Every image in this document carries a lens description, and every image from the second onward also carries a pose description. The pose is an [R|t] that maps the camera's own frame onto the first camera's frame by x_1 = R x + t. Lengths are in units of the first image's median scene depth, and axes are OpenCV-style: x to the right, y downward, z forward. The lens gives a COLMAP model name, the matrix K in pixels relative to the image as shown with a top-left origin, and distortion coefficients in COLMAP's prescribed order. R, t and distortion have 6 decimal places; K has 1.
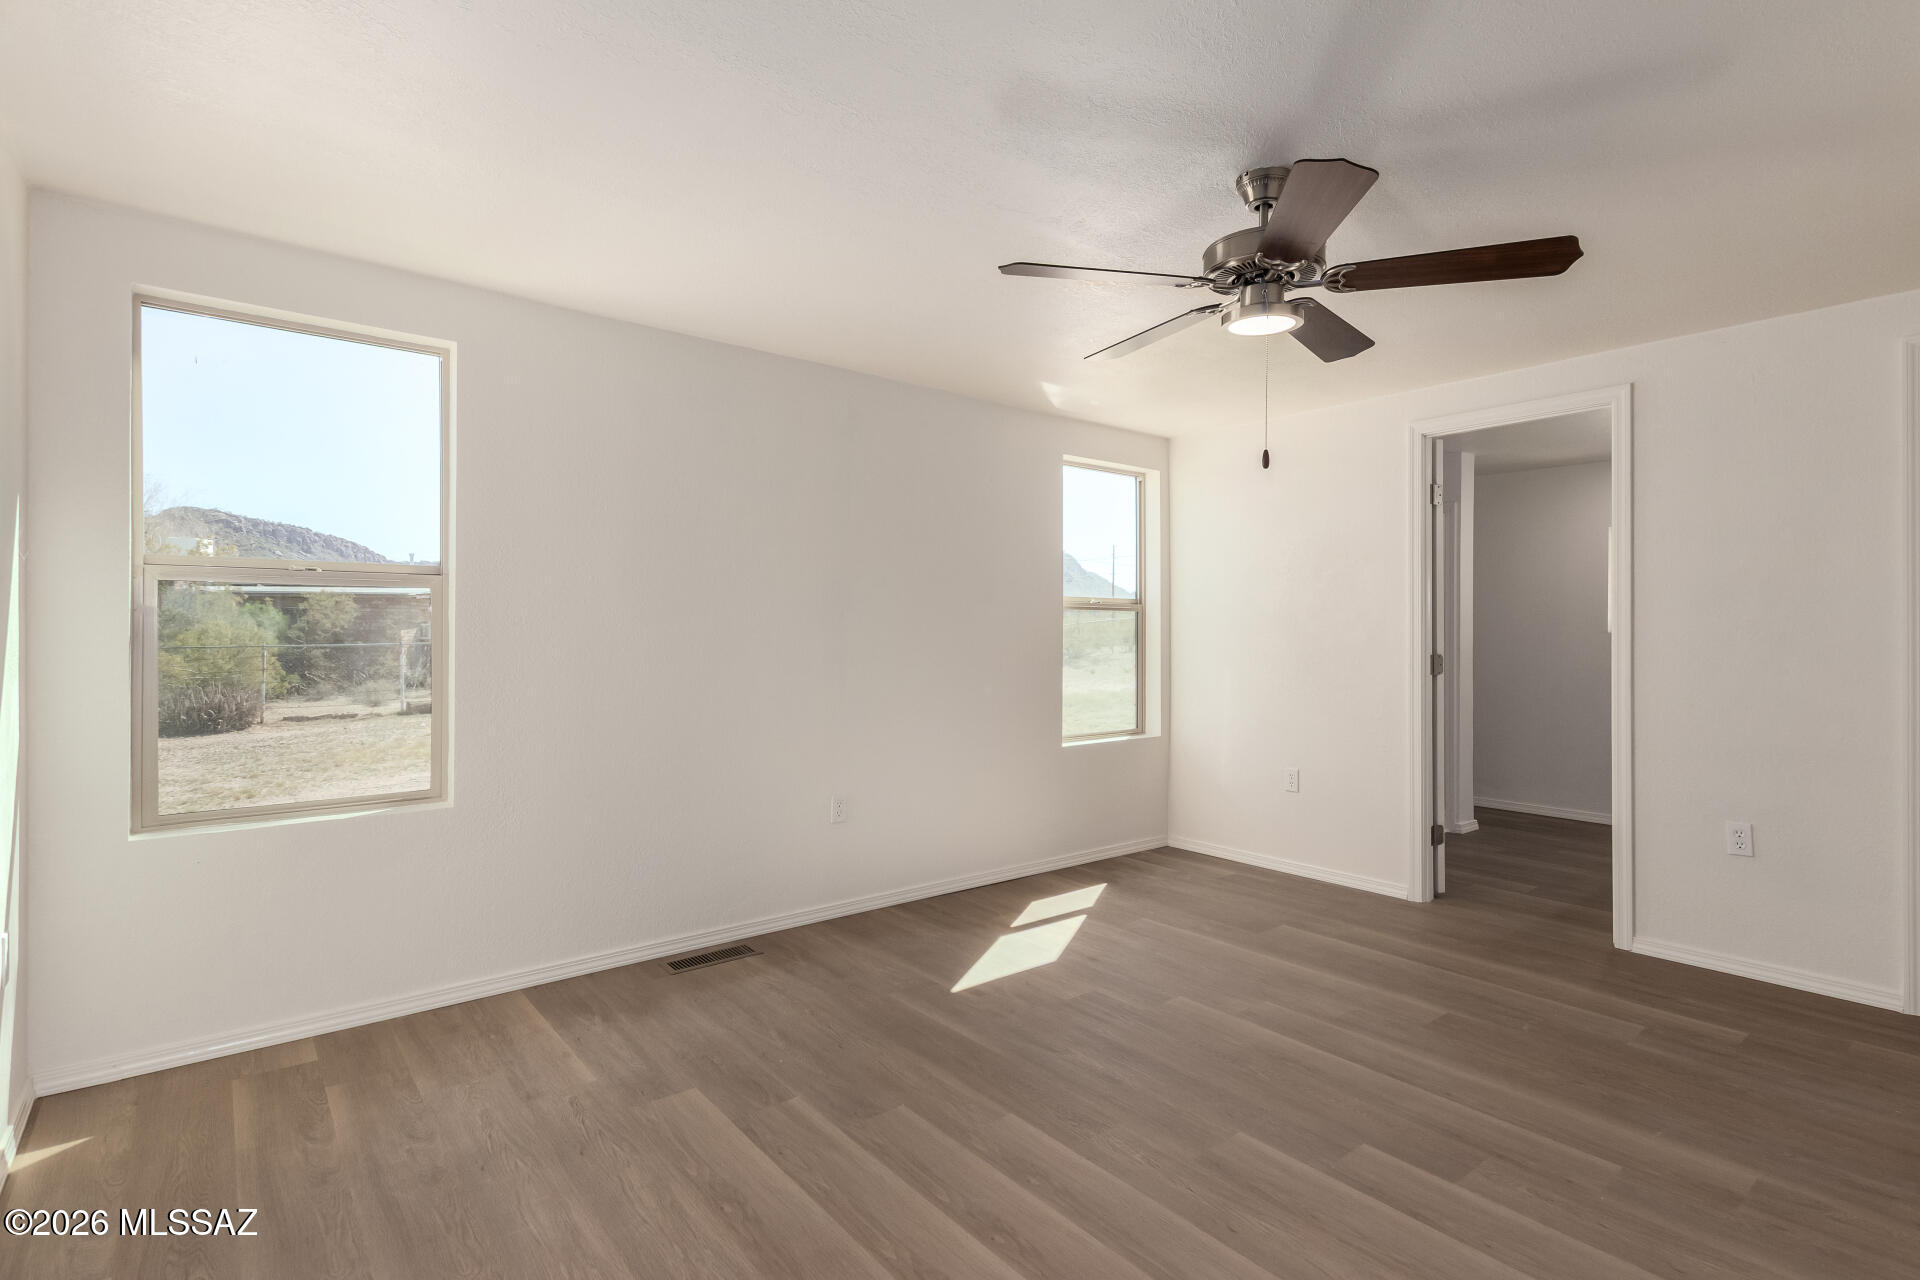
lens RADIAL K [[923.2, 0, 1011.6], [0, 923.2, 632.0], [0, 0, 1]] dist [0.014281, -0.002890]
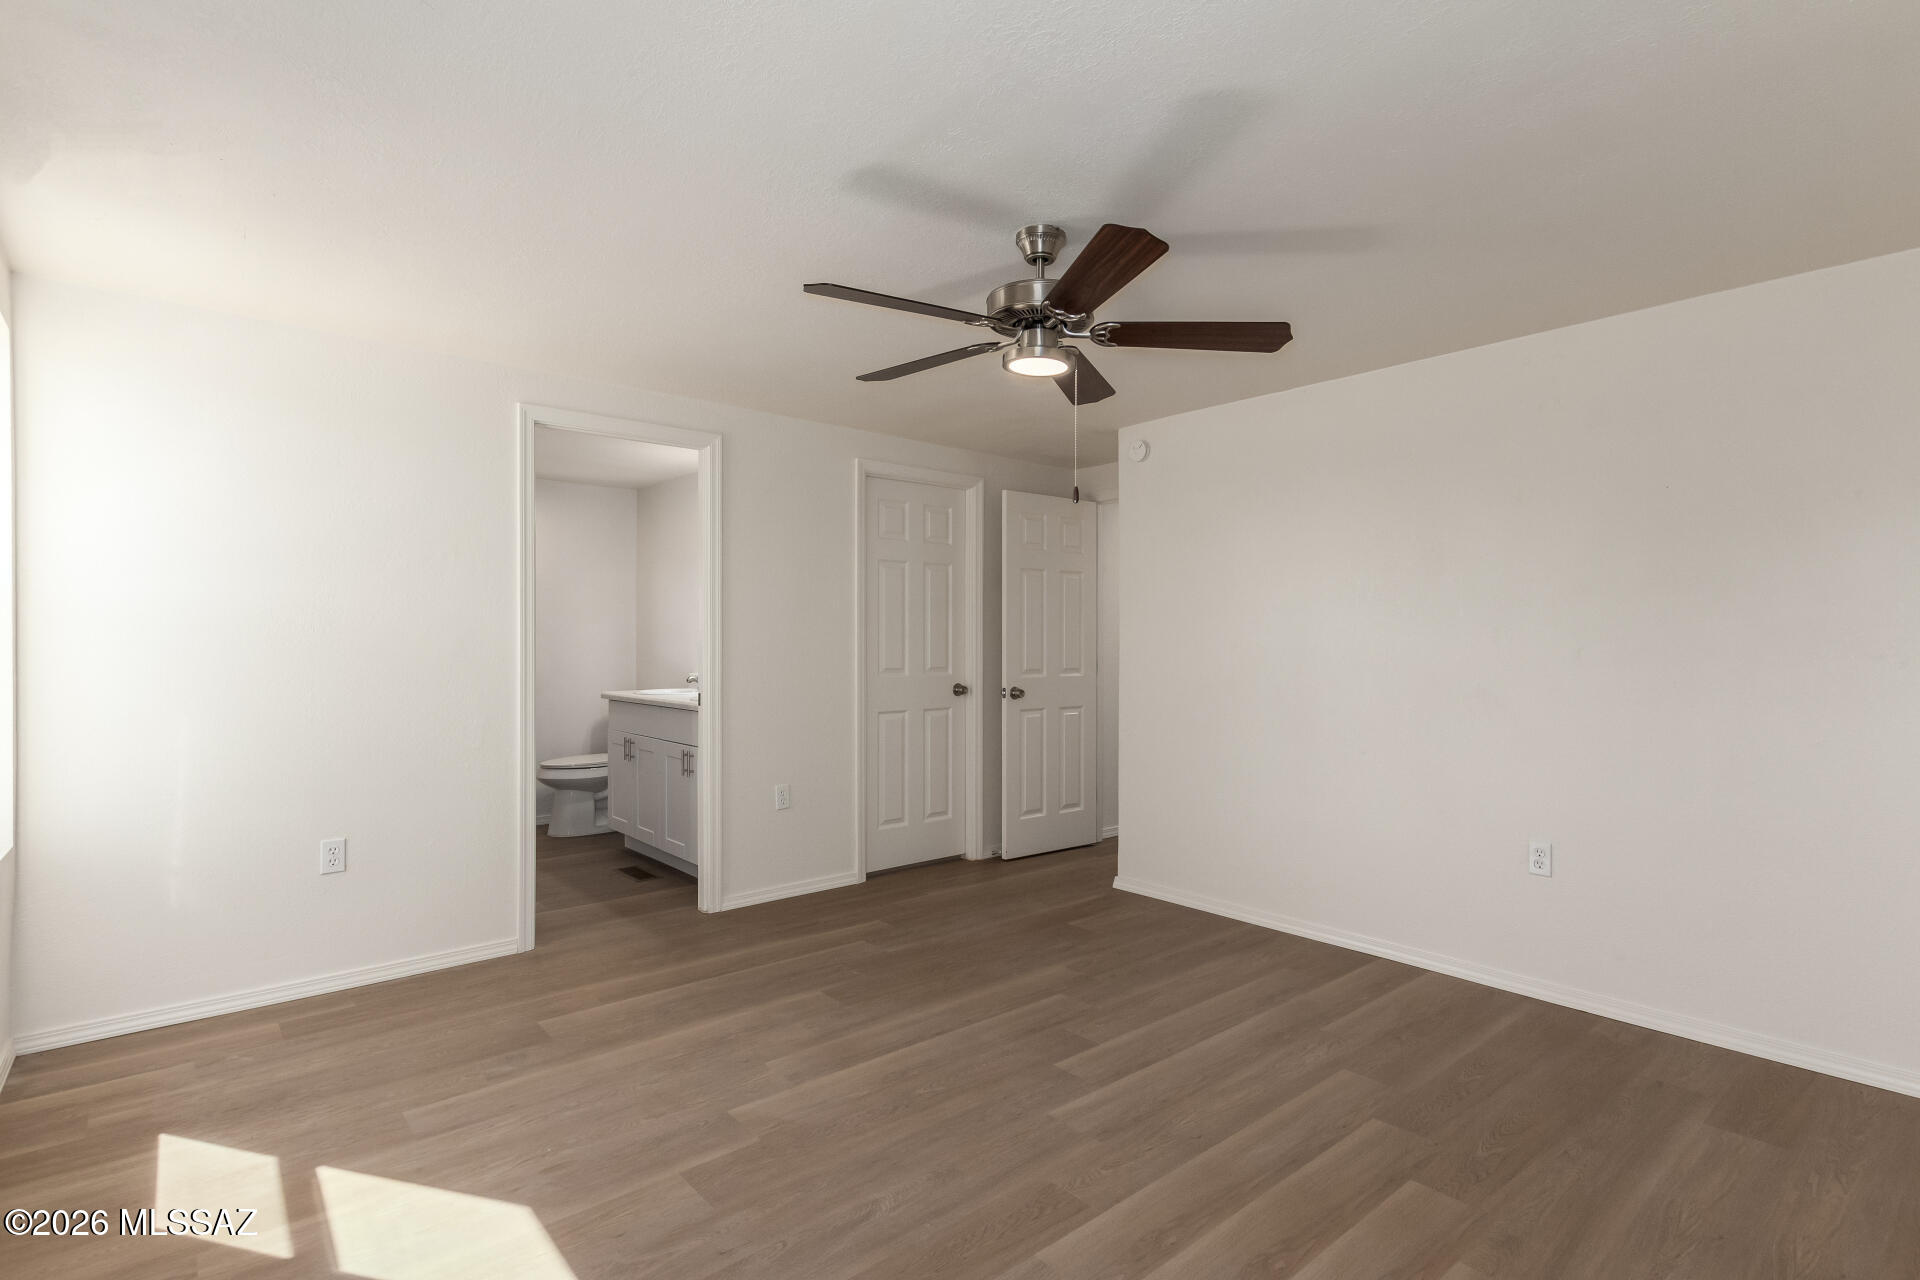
lens RADIAL K [[923.2, 0, 960.0], [0, 923.2, 637.7], [0, 0, 1]] dist [0.014281, -0.002890]
pose [[0.003995, 0.000647, 0.999992, -0.591091], [-0.003225, 0.999995, -0.000634, -0.009052], [-0.999987, -0.003222, 0.003997, 0.782580]]
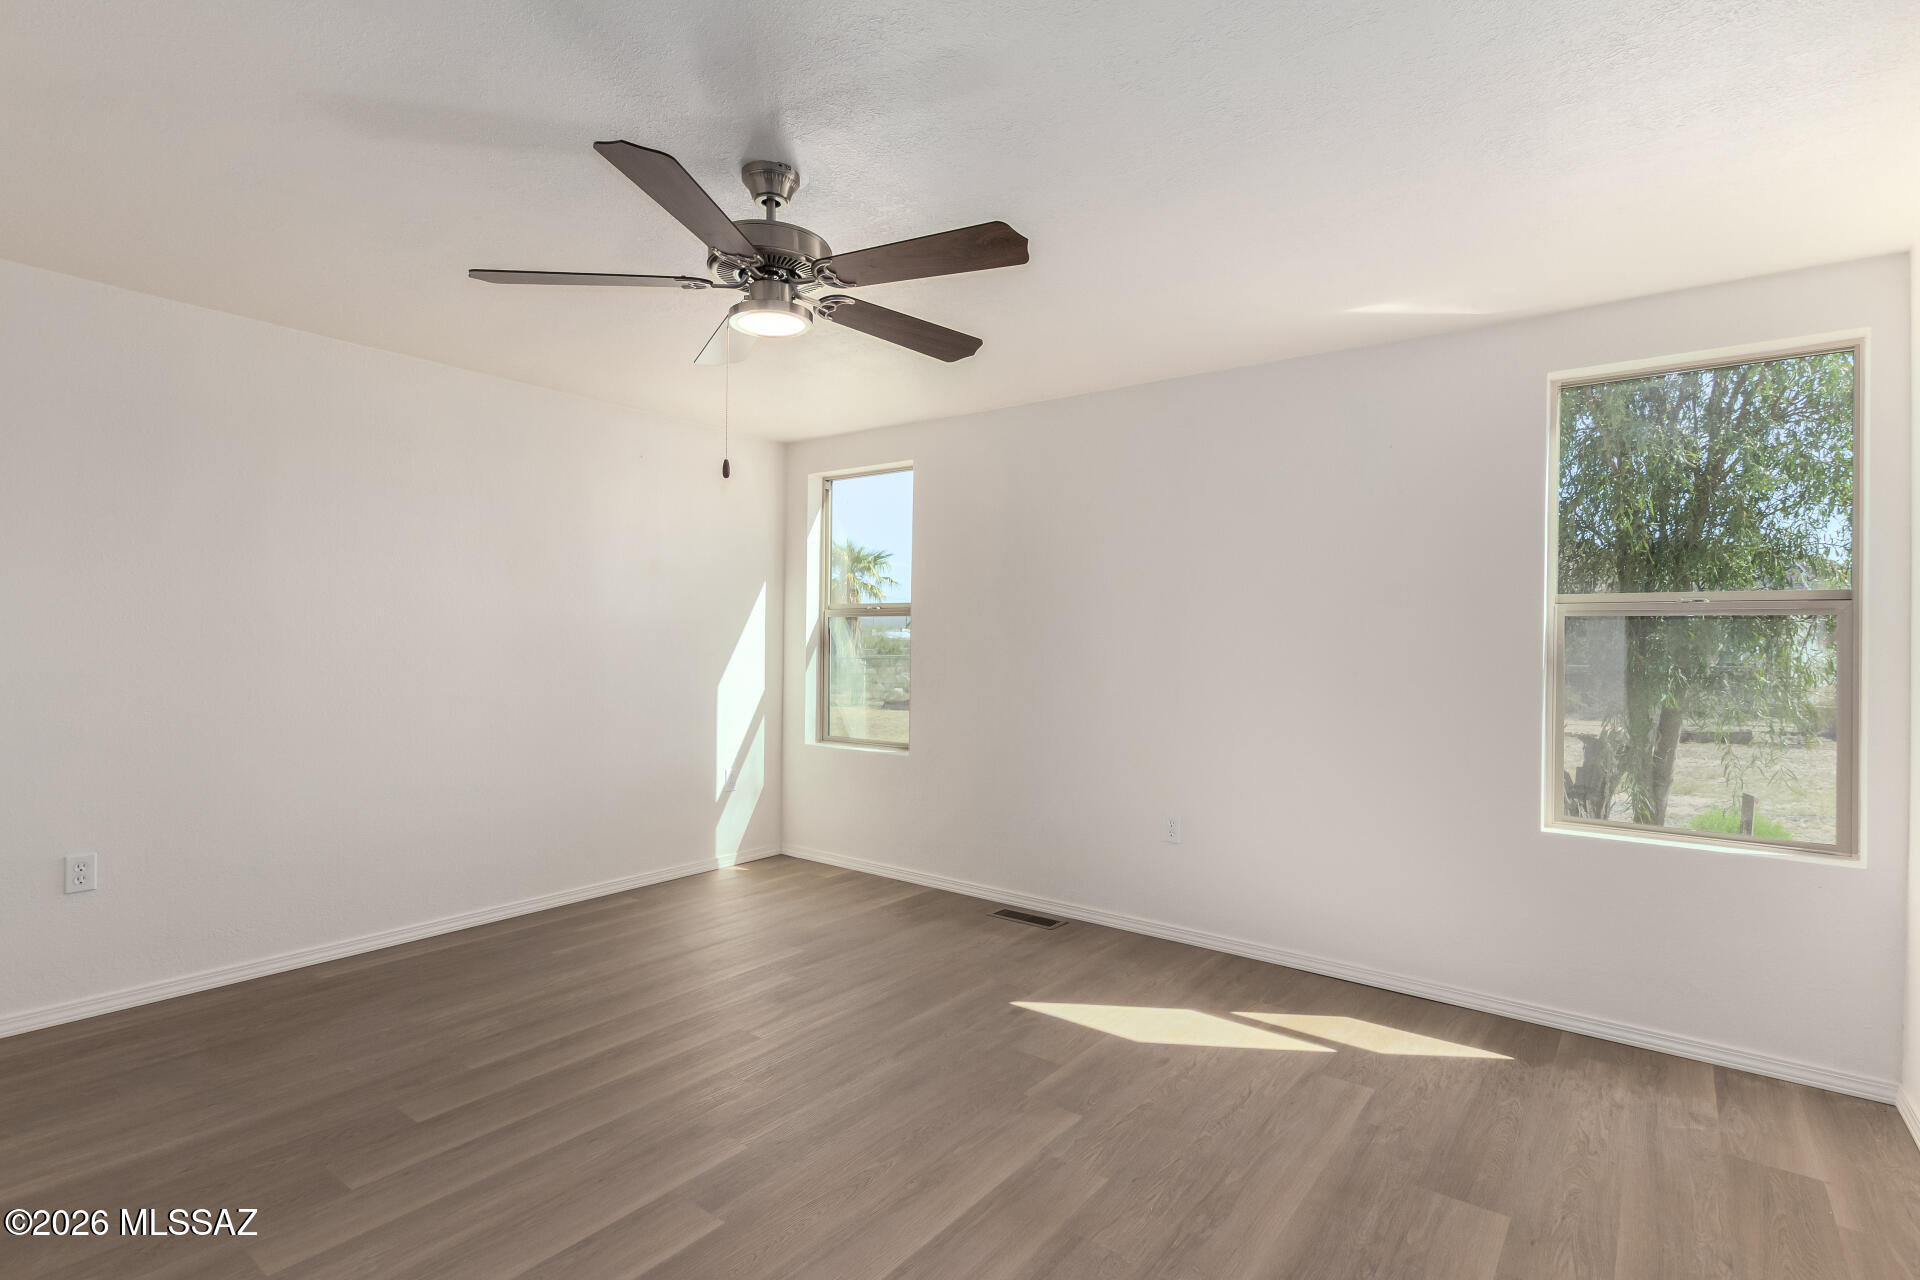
lens RADIAL K [[923.2, 0, 961.8], [0, 923.2, 644.8], [0, 0, 1]] dist [0.014281, -0.002890]
pose [[0.208648, 0.000120, -0.977991, 0.896520], [-0.010139, 0.999947, -0.002040, 0.001802], [0.977938, 0.010342, 0.208638, 0.718760]]
